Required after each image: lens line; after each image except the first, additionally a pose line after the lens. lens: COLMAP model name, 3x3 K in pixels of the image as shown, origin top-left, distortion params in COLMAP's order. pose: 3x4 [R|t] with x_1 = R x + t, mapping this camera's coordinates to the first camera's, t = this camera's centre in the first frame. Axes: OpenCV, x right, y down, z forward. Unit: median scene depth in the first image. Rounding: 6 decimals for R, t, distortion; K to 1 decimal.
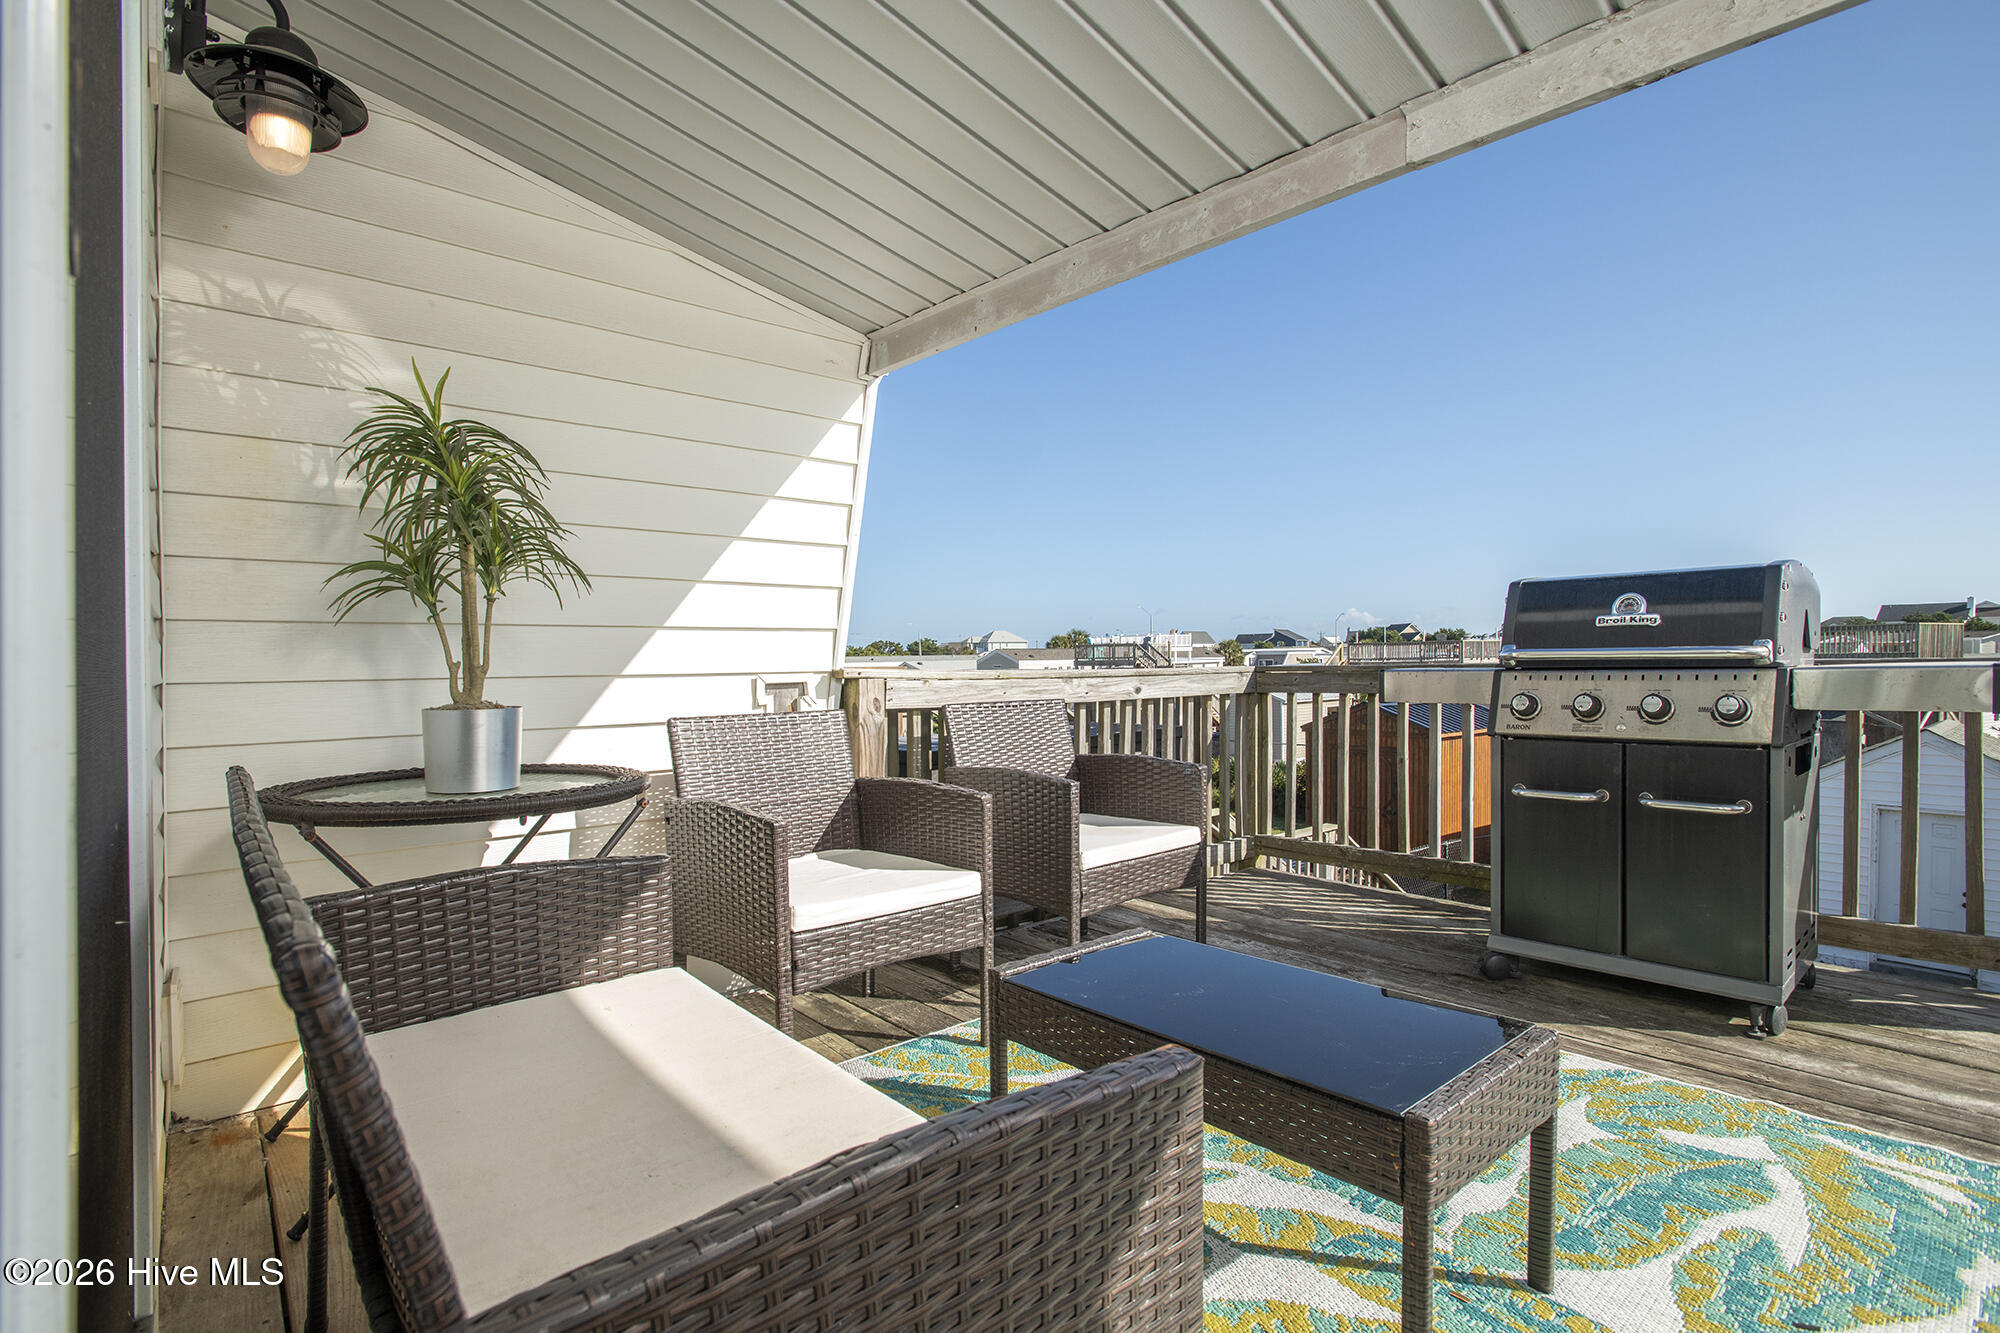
lens RADIAL K [[968.9, 0, 1000.0], [0, 968.9, 666.5], [0, 0, 1]] dist [-0.052700, 0.020637]
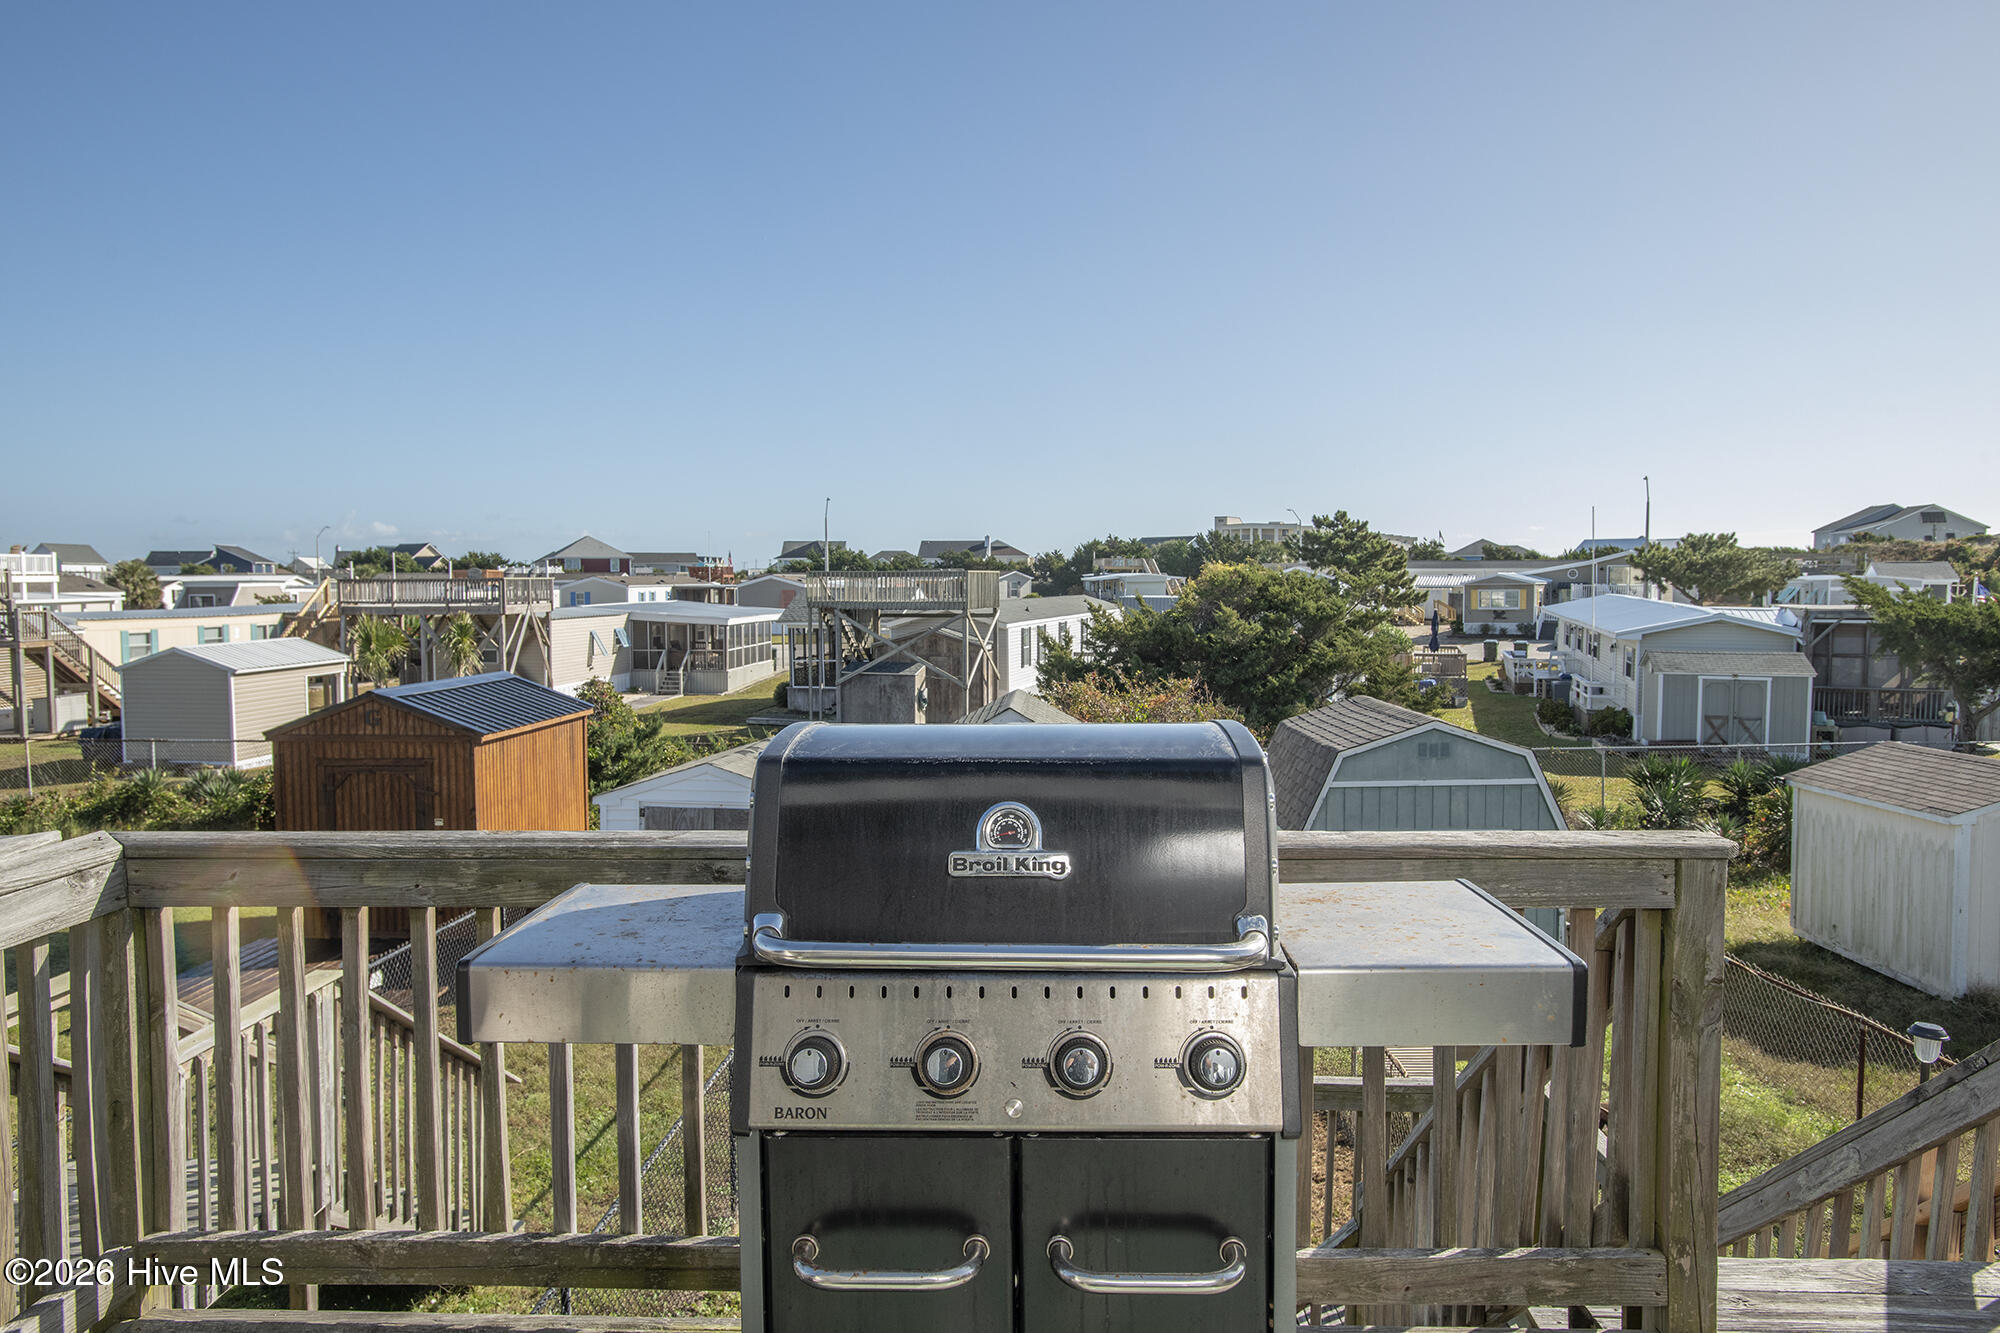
lens RADIAL K [[1302.1, 0, 998.3], [0, 1302.1, 682.7], [0, 0, 1]] dist [0.000376, 0.032808]
pose [[0.686194, -0.049057, 0.725762, 0.193632], [0.004874, 0.998011, 0.062851, -0.177384], [-0.727402, -0.039590, 0.685068, 0.563491]]
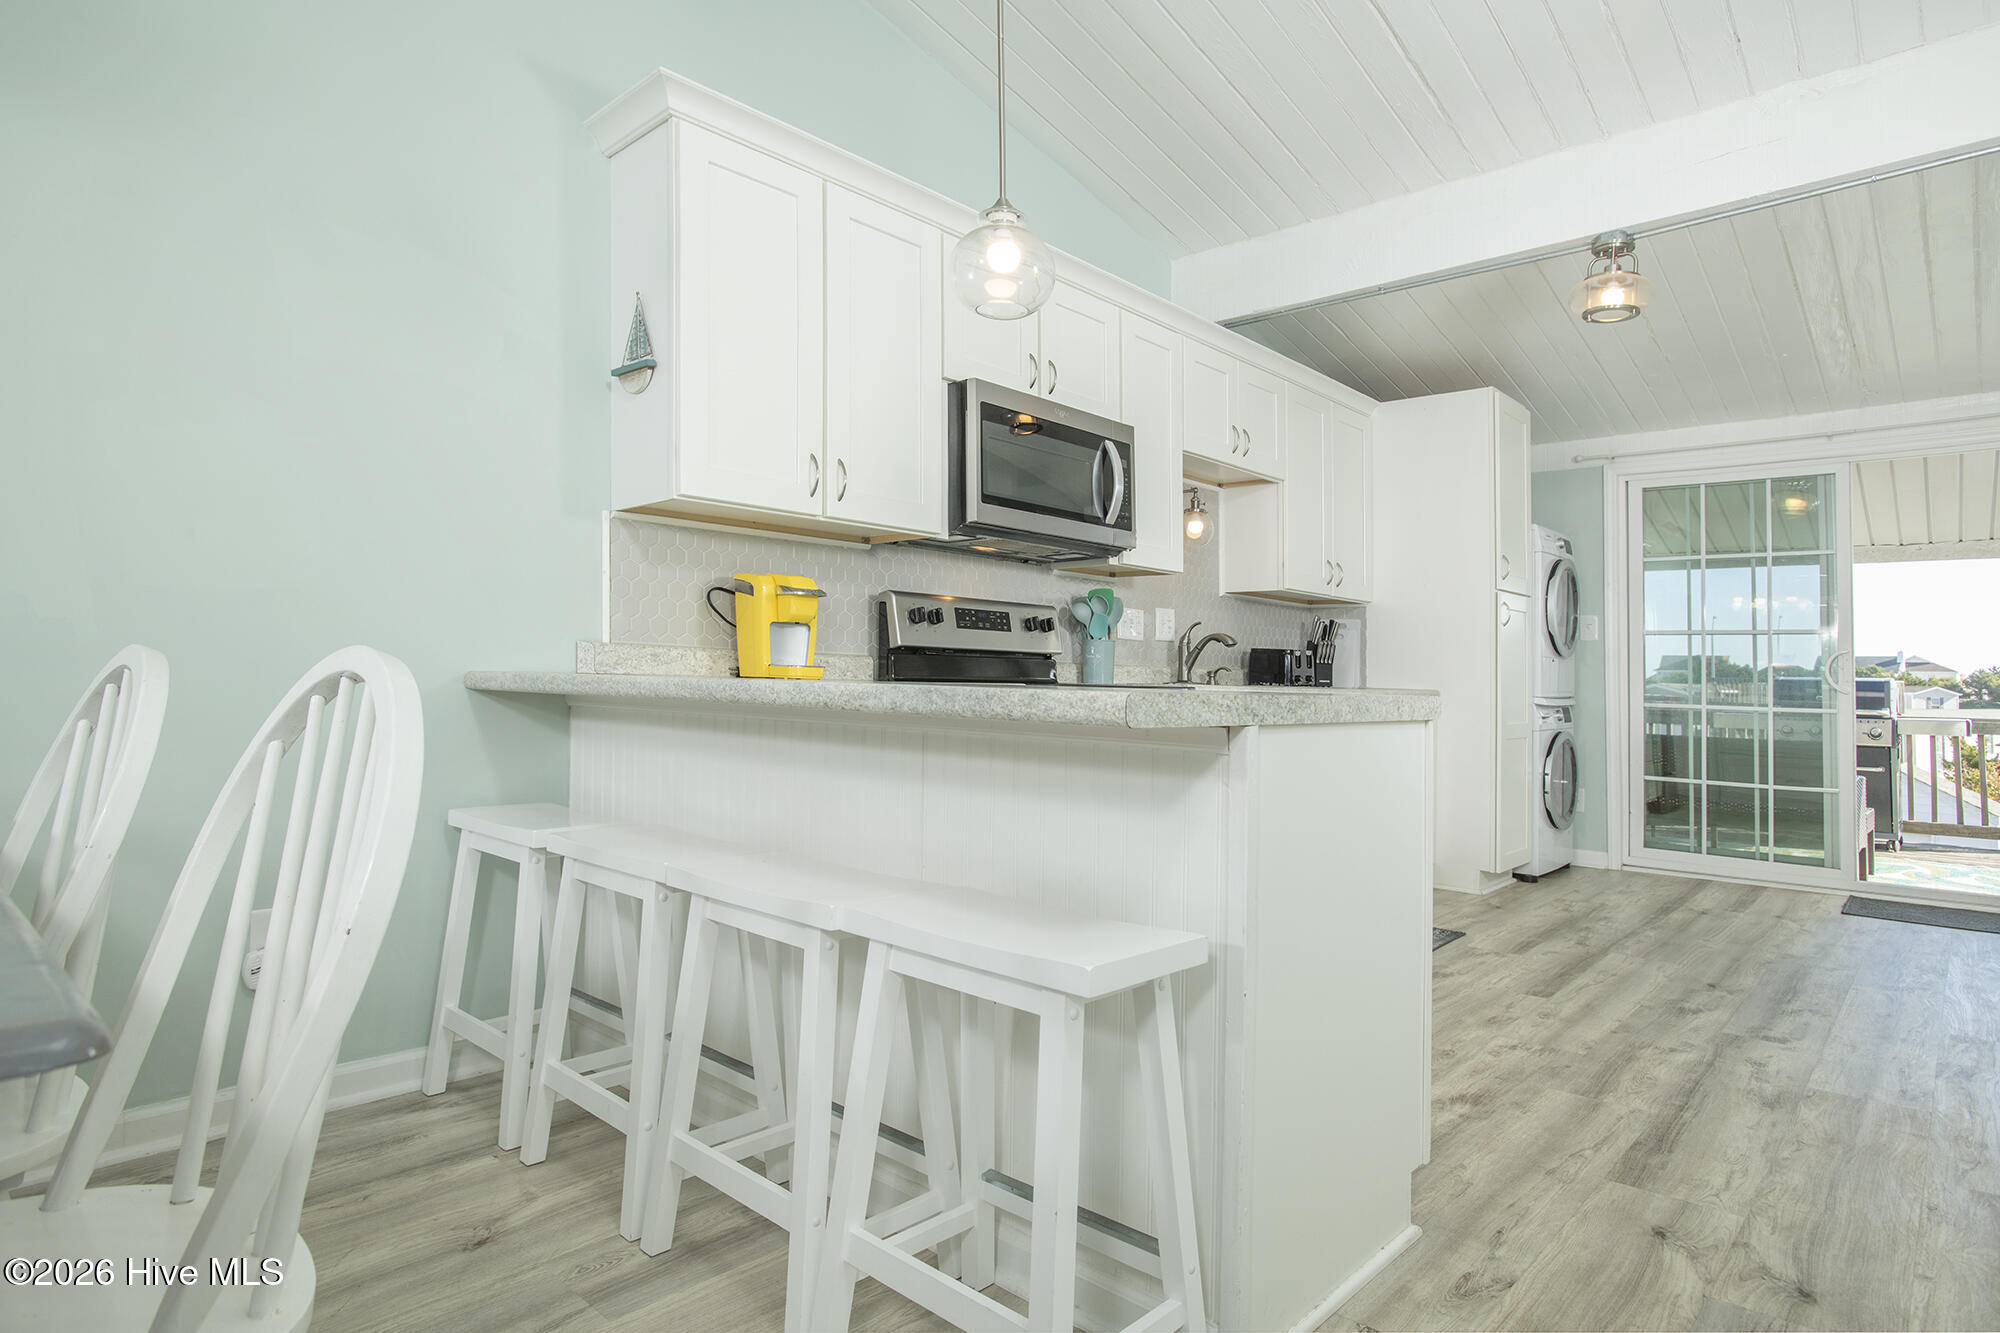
lens RADIAL K [[1070.0, 0, 1007.5], [0, 1070.0, 620.8], [0, 0, 1]] dist [-0.068518, 0.043711]
pose [[0.994751, 0.040663, 0.093904, -1.795979], [-0.034587, 0.997256, -0.065450, 0.002829], [-0.096308, 0.061859, 0.993428, -1.573475]]
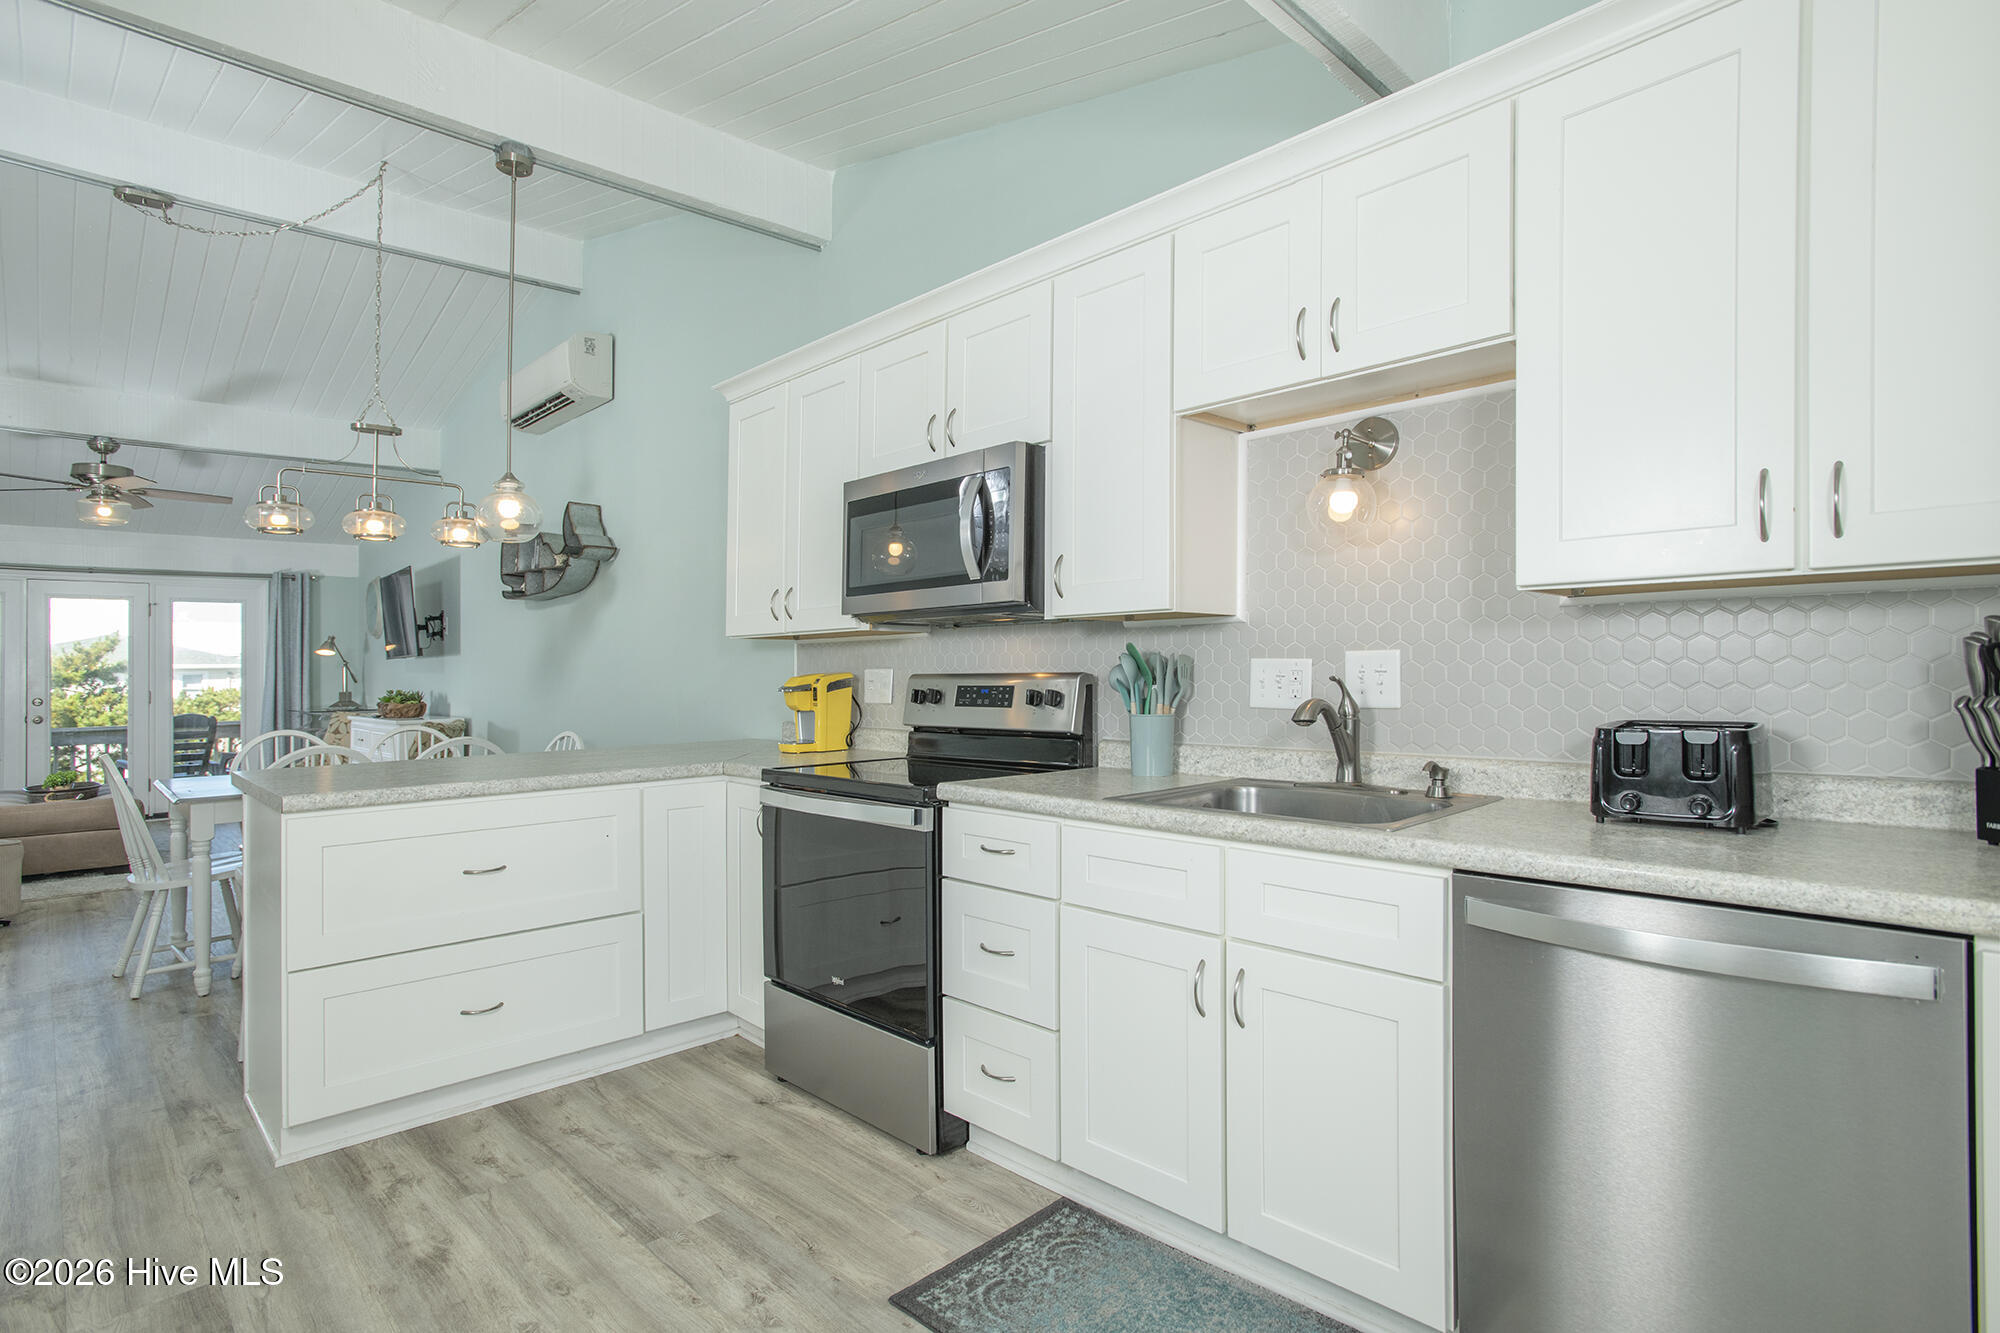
lens RADIAL K [[1003.9, 0, 1000.0], [0, 1003.9, 666.5], [0, 0, 1]] dist [-0.061448, 0.019195]
pose [[0.067829, 0.008093, -0.997664, -0.511893], [-0.004946, 0.999958, 0.007776, -0.130046], [0.997685, 0.004408, 0.067866, -0.294145]]
